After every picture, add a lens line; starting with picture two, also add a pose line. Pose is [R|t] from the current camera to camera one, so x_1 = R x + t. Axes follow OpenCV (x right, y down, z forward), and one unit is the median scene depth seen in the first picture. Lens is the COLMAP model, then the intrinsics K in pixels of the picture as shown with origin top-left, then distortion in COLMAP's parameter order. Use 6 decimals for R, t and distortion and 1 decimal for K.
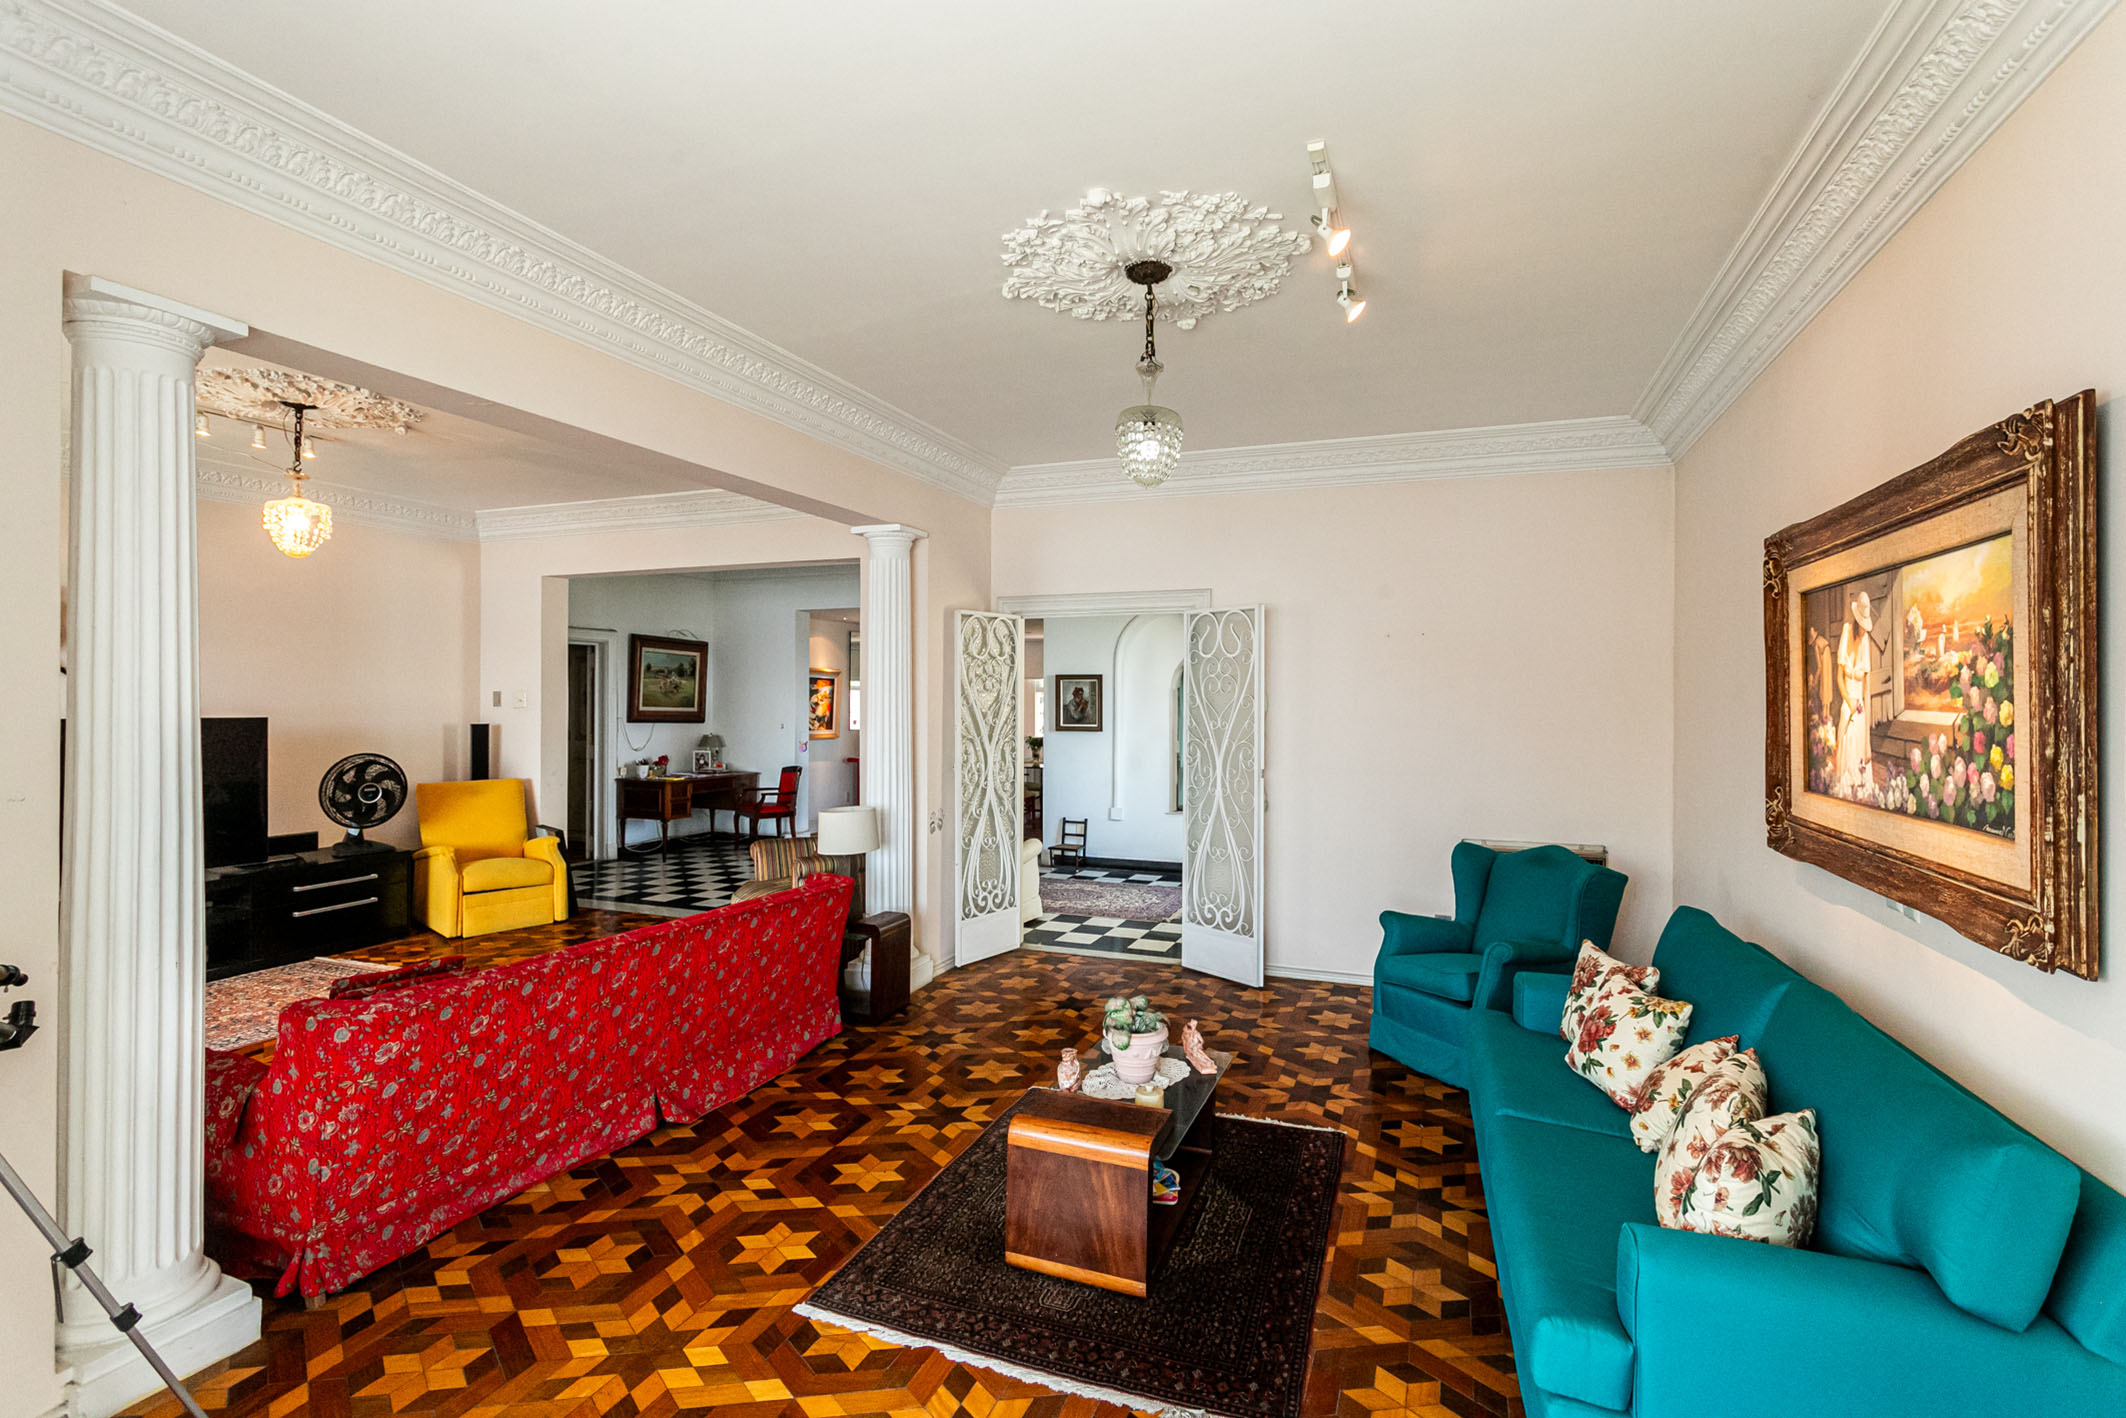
lens RADIAL K [[1031.6, 0, 1054.5], [0, 1031.6, 698.4], [0, 0, 1]] dist [0.006539, 0.002140]
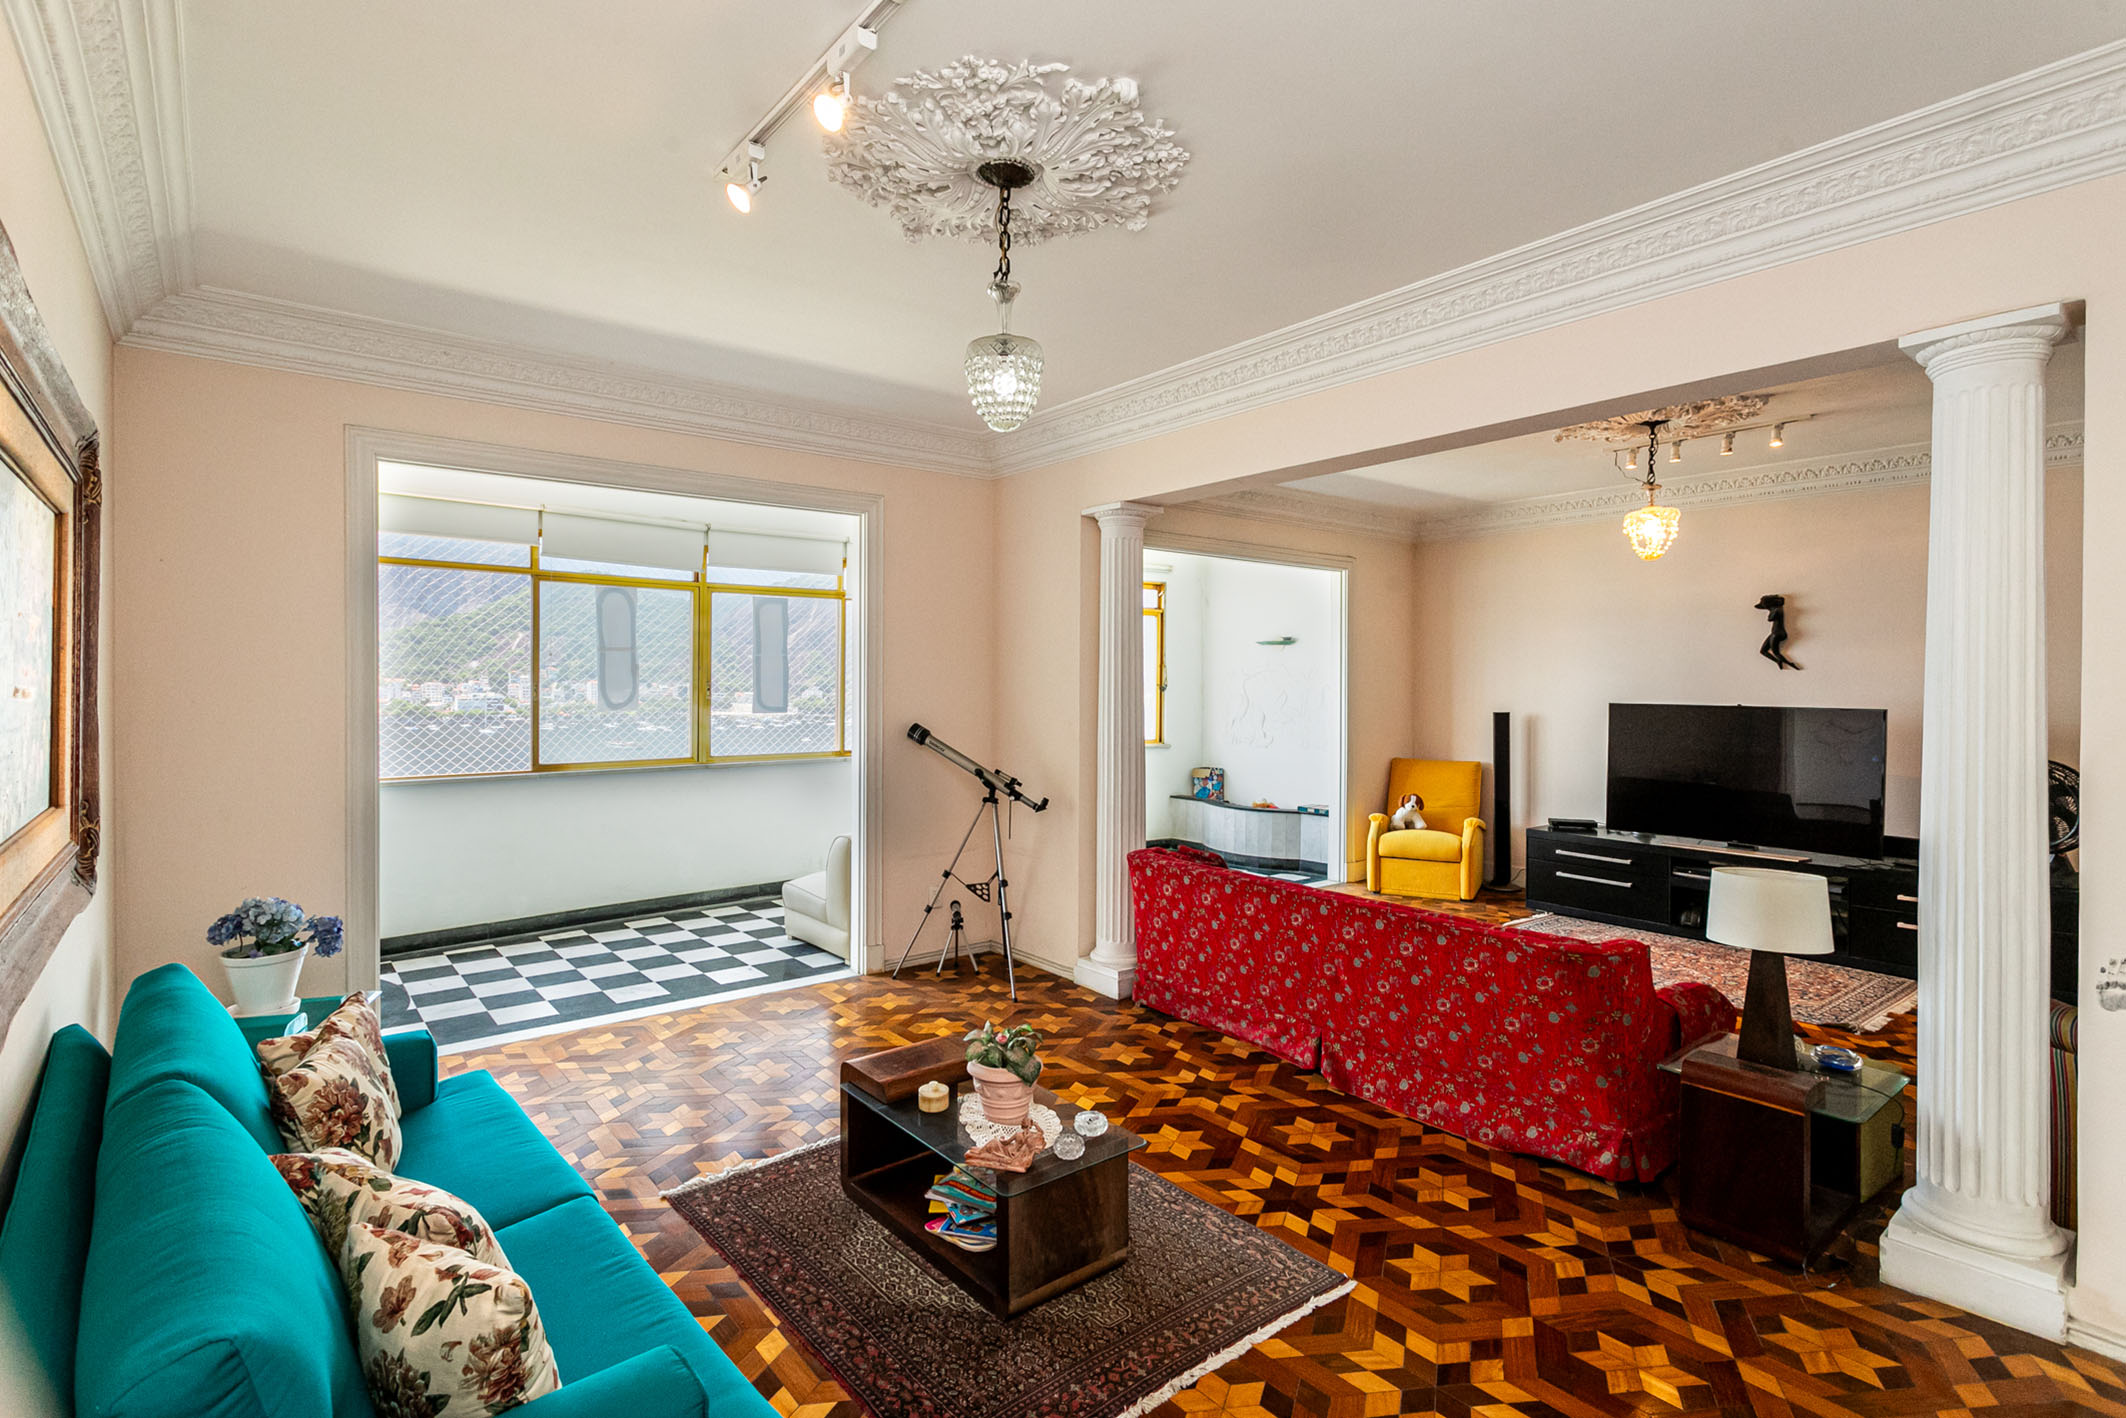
lens RADIAL K [[1031.6, 0, 1058.6], [0, 1031.6, 704.6], [0, 0, 1]] dist [0.006539, 0.002140]
pose [[-0.496564, 0.015873, -0.867855, 0.643695], [-0.004342, 0.999775, 0.020770, -0.002915], [0.867989, 0.014082, -0.496383, 1.170998]]
